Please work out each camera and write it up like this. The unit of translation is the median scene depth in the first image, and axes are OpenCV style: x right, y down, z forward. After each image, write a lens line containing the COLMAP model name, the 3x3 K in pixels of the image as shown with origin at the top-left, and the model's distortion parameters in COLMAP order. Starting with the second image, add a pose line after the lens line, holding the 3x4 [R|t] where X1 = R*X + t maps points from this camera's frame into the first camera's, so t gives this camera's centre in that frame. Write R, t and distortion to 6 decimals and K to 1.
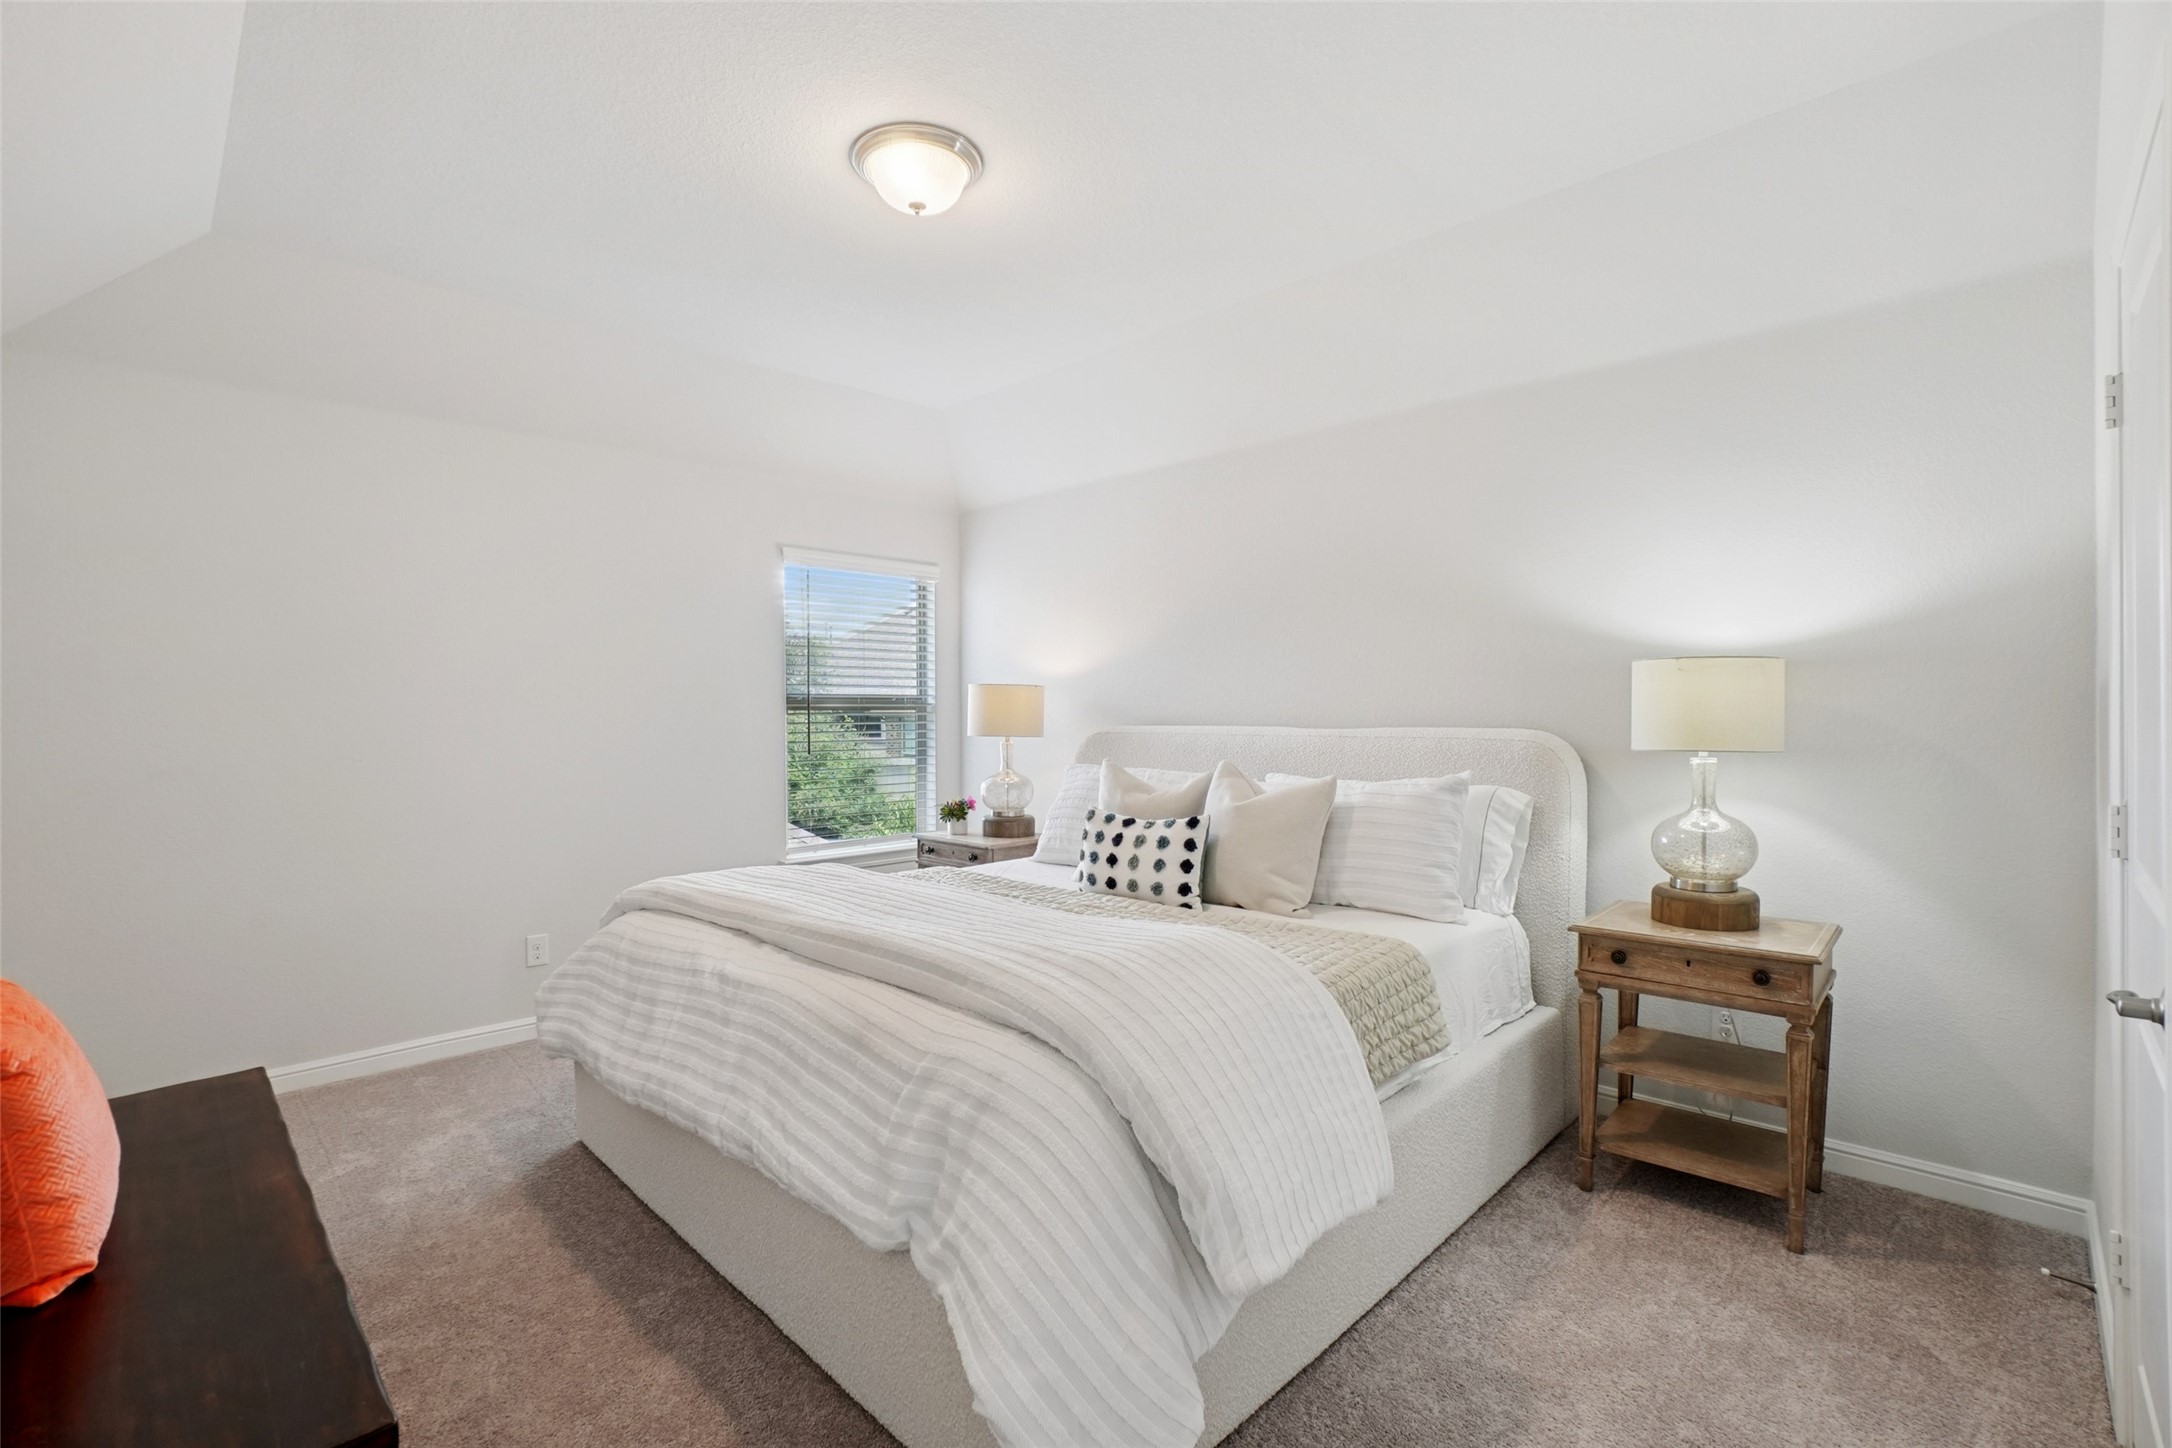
lens RADIAL K [[940.5, 0, 1086.0], [0, 940.5, 724.0], [0, 0, 1]] dist [-0.060340, 0.000044]
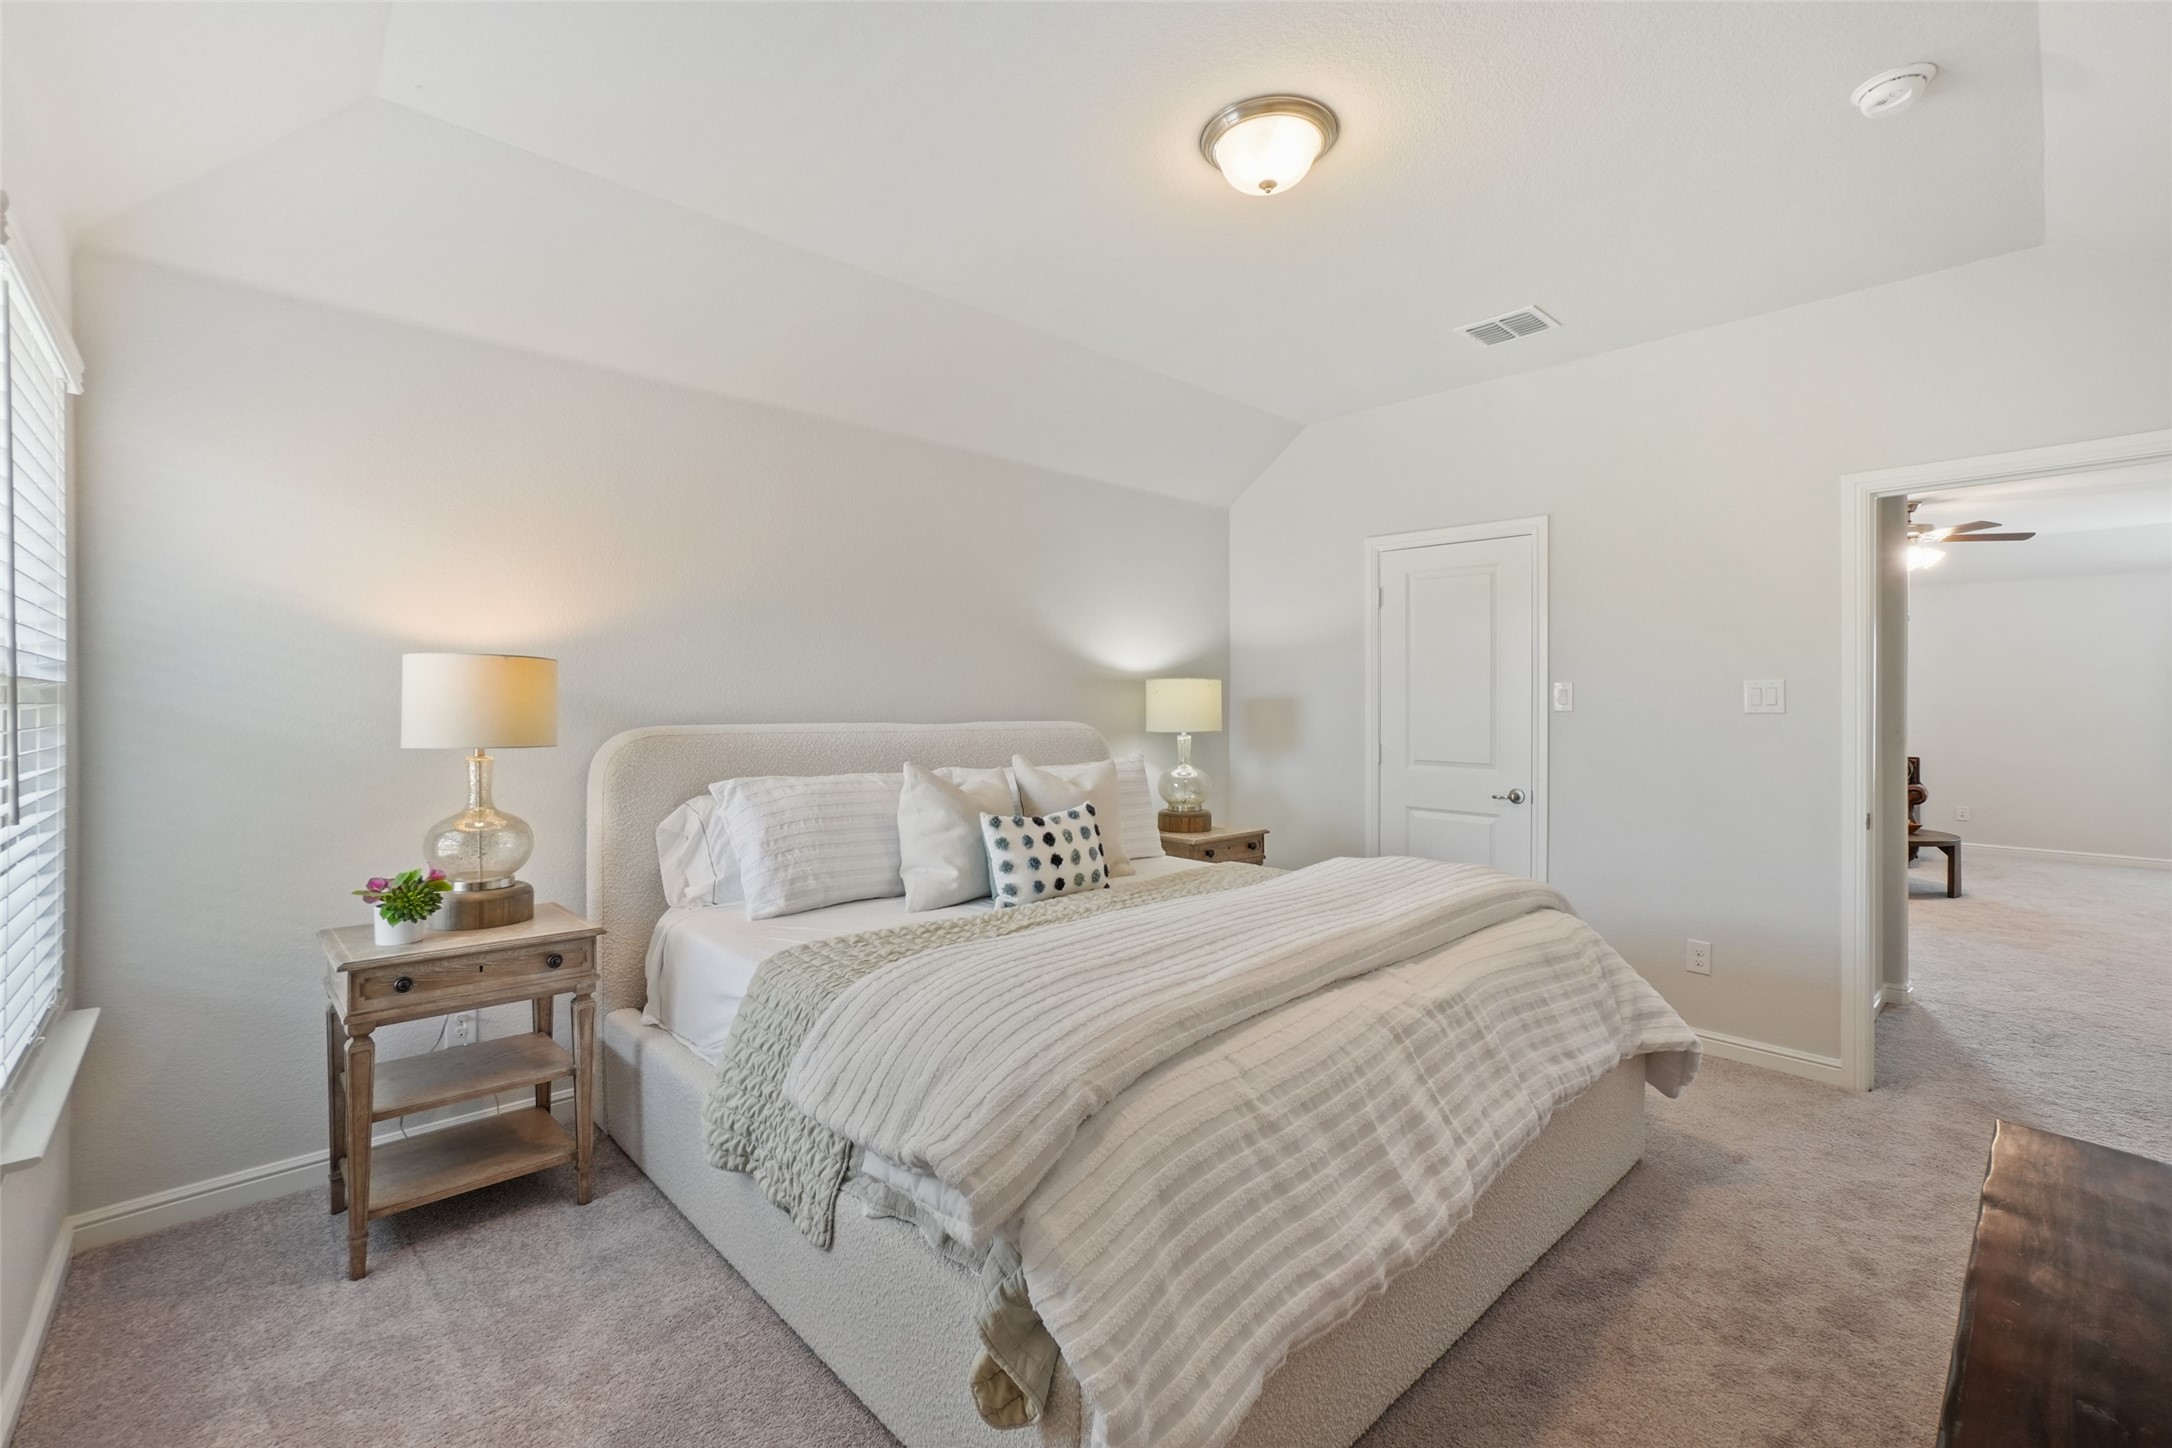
lens RADIAL K [[933.8, 0, 1086.0], [0, 933.8, 724.0], [0, 0, 1]] dist [0.000541, 0.000117]
pose [[0.037159, -0.005524, 0.999294, -0.626926], [0.006747, 0.999963, 0.005277, 0.001272], [-0.999287, 0.006546, 0.037195, 0.637941]]
